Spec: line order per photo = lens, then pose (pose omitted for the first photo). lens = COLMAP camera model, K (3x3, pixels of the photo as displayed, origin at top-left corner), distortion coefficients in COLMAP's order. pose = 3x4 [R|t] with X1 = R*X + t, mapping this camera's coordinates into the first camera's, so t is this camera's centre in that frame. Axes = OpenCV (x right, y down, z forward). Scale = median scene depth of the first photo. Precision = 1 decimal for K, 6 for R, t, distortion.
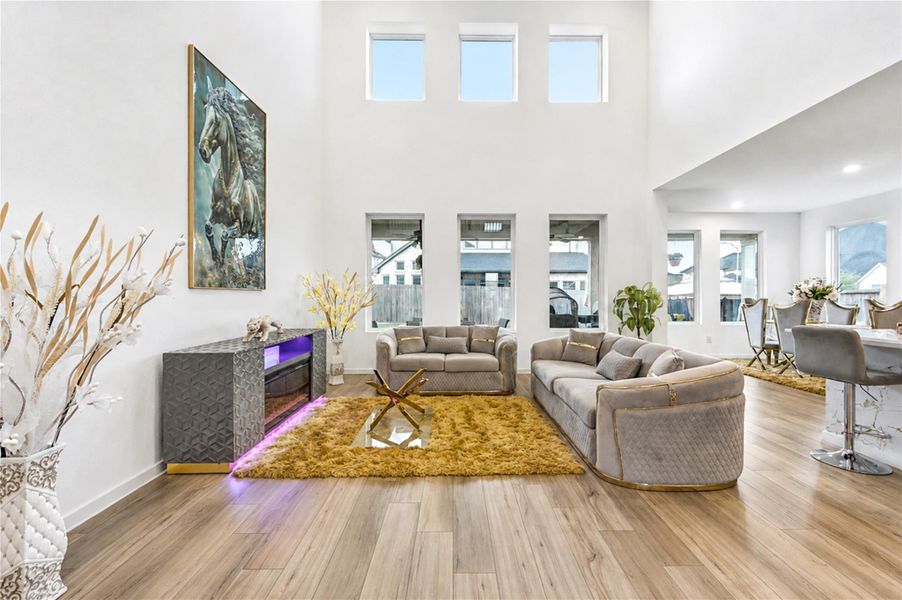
lens RADIAL K [[363.5, 0, 456.2], [0, 363.5, 295.9], [0, 0, 1]] dist [0.001191, 0.000047]
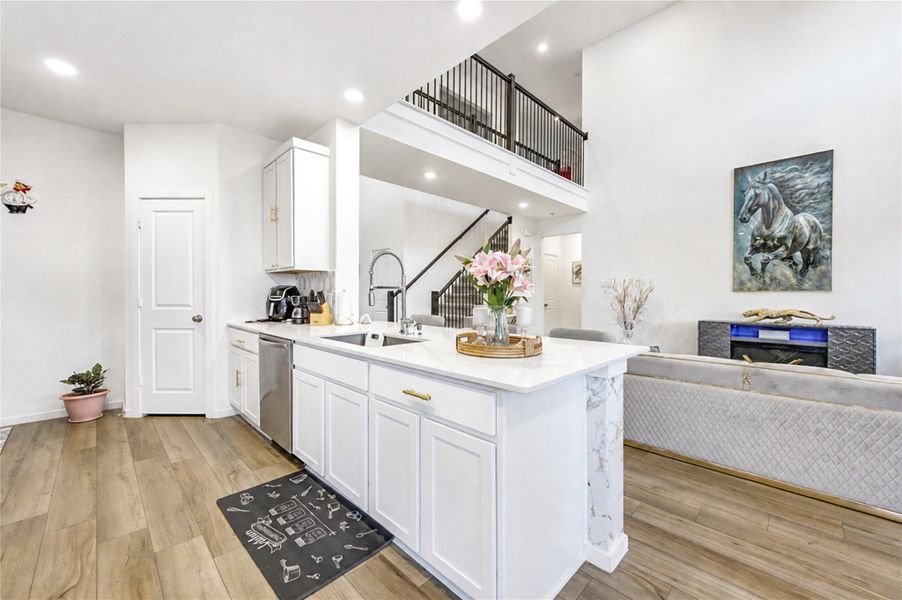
lens RADIAL K [[352.7, 0, 448.6], [0, 352.7, 296.2], [0, 0, 1]] dist [-0.001175, -0.000293]
pose [[-0.714825, -0.000832, -0.699303, 1.507985], [-0.001363, 0.999999, 0.000203, 0.004647], [0.699302, 0.001098, -0.714826, 1.129444]]
